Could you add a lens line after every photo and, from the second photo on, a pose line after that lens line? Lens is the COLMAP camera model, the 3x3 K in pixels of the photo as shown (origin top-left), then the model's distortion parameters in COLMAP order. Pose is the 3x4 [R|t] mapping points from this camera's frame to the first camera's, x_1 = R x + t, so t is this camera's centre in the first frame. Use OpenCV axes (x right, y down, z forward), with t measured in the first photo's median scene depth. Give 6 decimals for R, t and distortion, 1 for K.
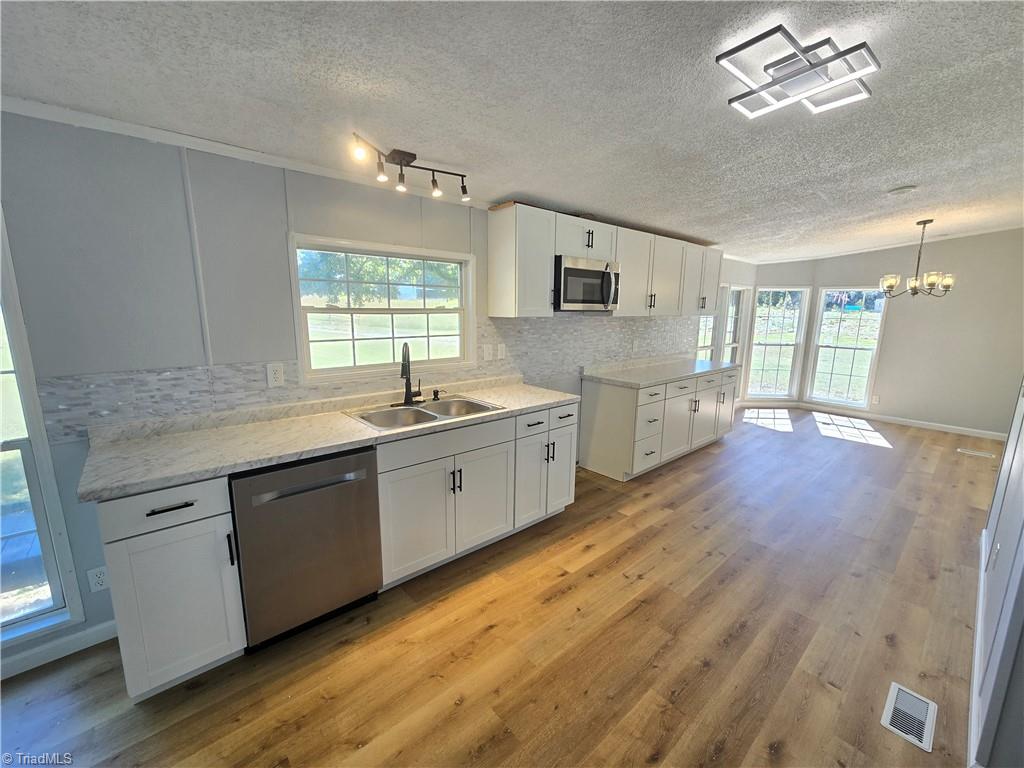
lens RADIAL K [[422.9, 0, 514.4], [0, 422.9, 387.4], [0, 0, 1]] dist [-0.000821, 0.000770]
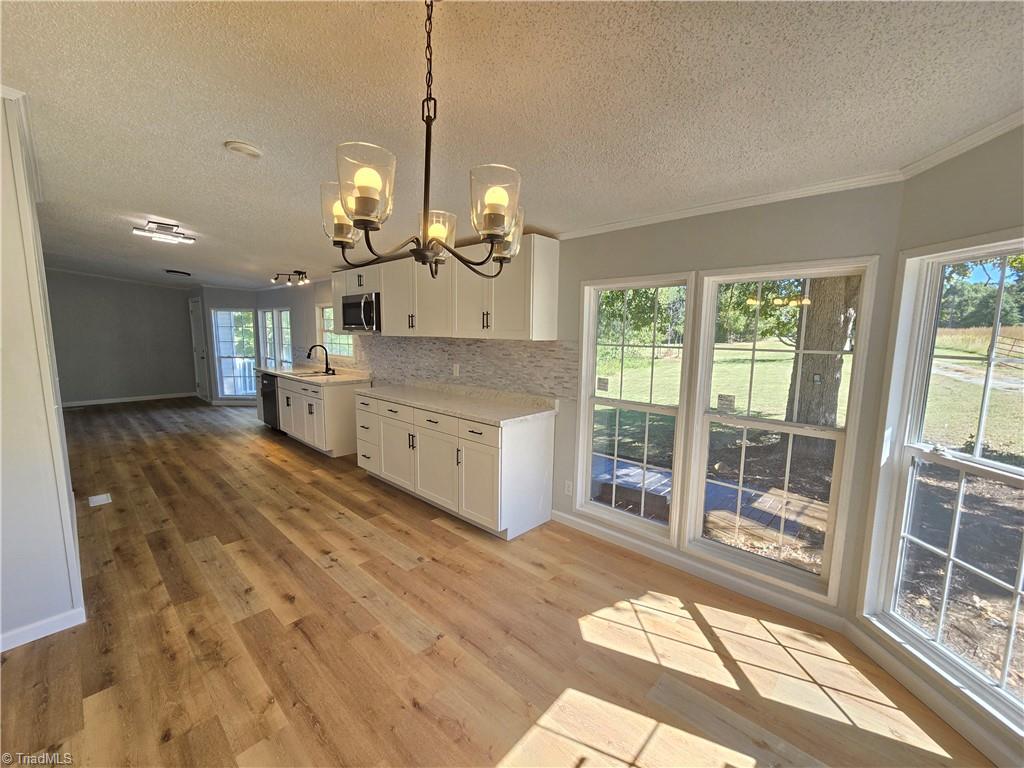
lens RADIAL K [[422.9, 0, 501.5], [0, 422.9, 387.2], [0, 0, 1]] dist [-0.000821, 0.000770]
pose [[0.072880, 0.116885, -0.990468, 1.714021], [-0.188741, 0.976780, 0.101382, -0.239555], [0.979319, 0.179554, 0.093249, 1.461353]]
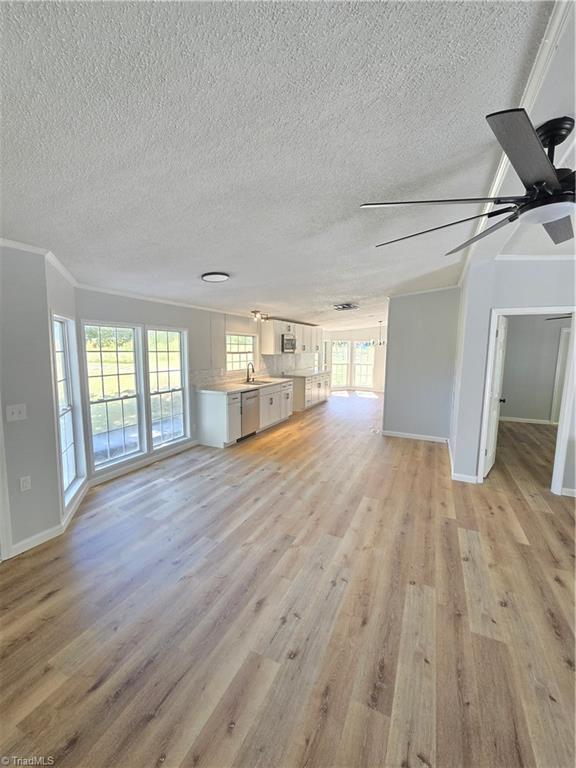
lens RADIAL K [[317.2, 0, 286.8], [0, 317.2, 386.0], [0, 0, 1]] dist [-0.000821, 0.000770]
pose [[0.918455, -0.051745, 0.392126, -0.785690], [0.075036, 0.996197, -0.044295, 0.168351], [-0.388342, 0.070107, 0.918845, -1.108633]]
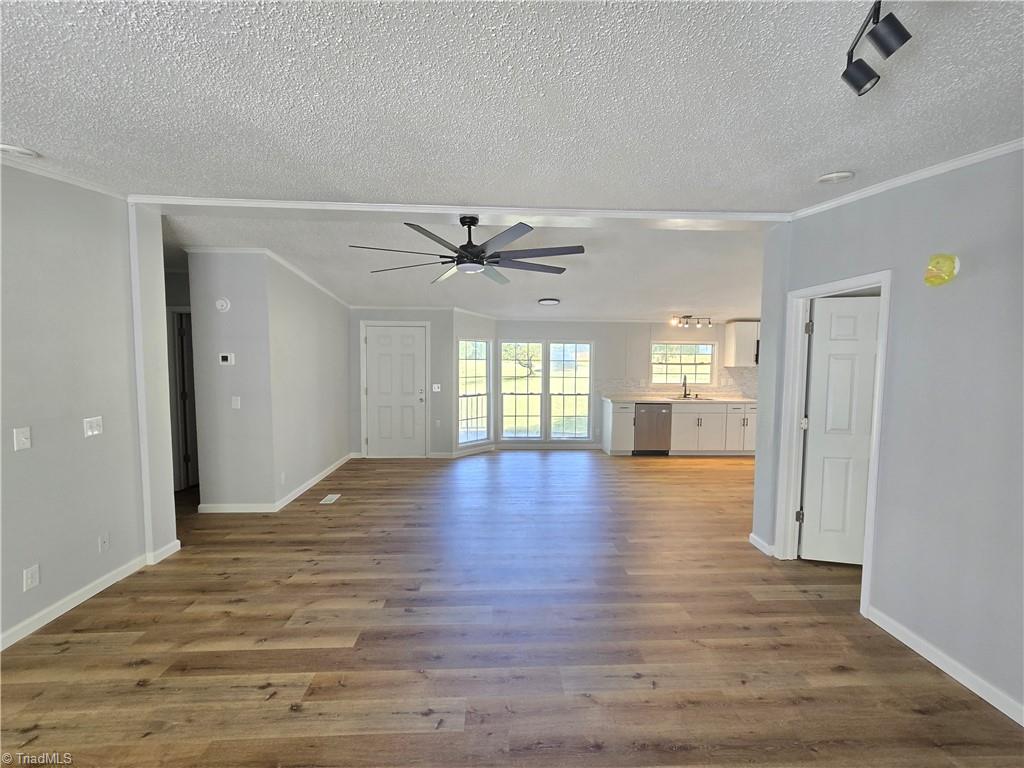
lens RADIAL K [[422.9, 0, 513.5], [0, 422.9, 389.6], [0, 0, 1]] dist [-0.000821, 0.000770]
pose [[0.778622, 0.035603, -0.626482, 0.507315], [-0.112552, 0.990121, -0.083617, 0.289408], [0.617316, 0.135618, 0.774938, -1.533452]]
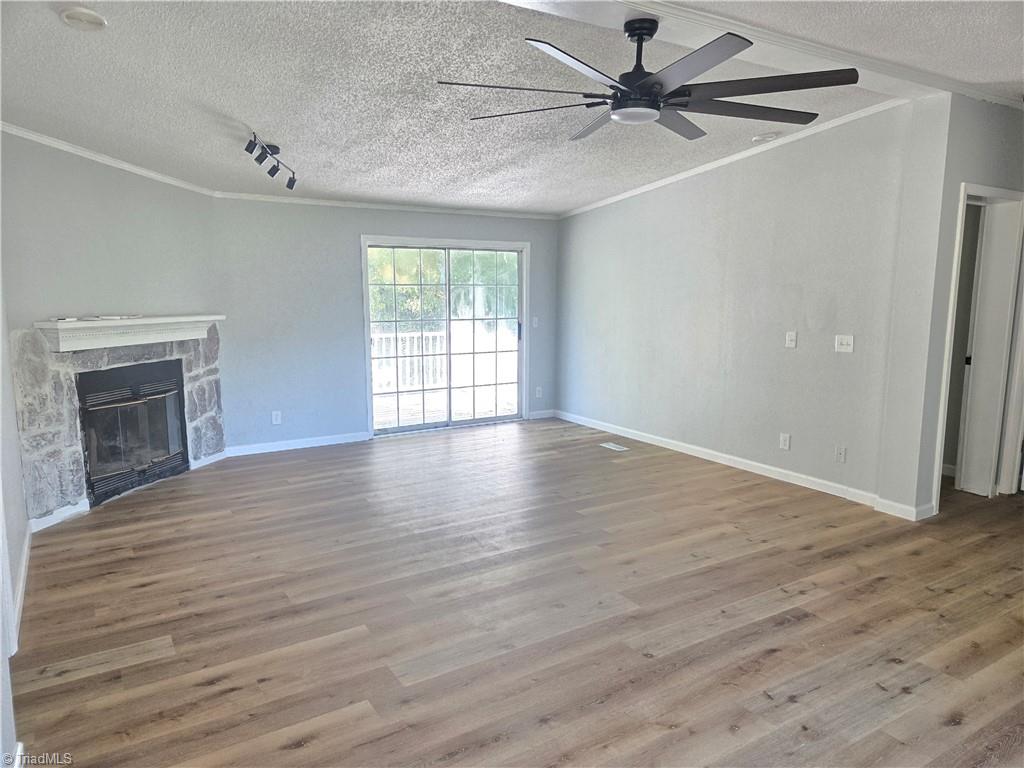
lens RADIAL K [[688.2, 0, 507.7], [0, 688.2, 383.3], [0, 0, 1]] dist [0.043966, -0.026759]
pose [[-0.985053, -0.045538, 0.166123, -0.231764], [0.011558, 0.944774, 0.327518, -0.042876], [-0.171863, 0.324543, -0.930126, 0.214223]]
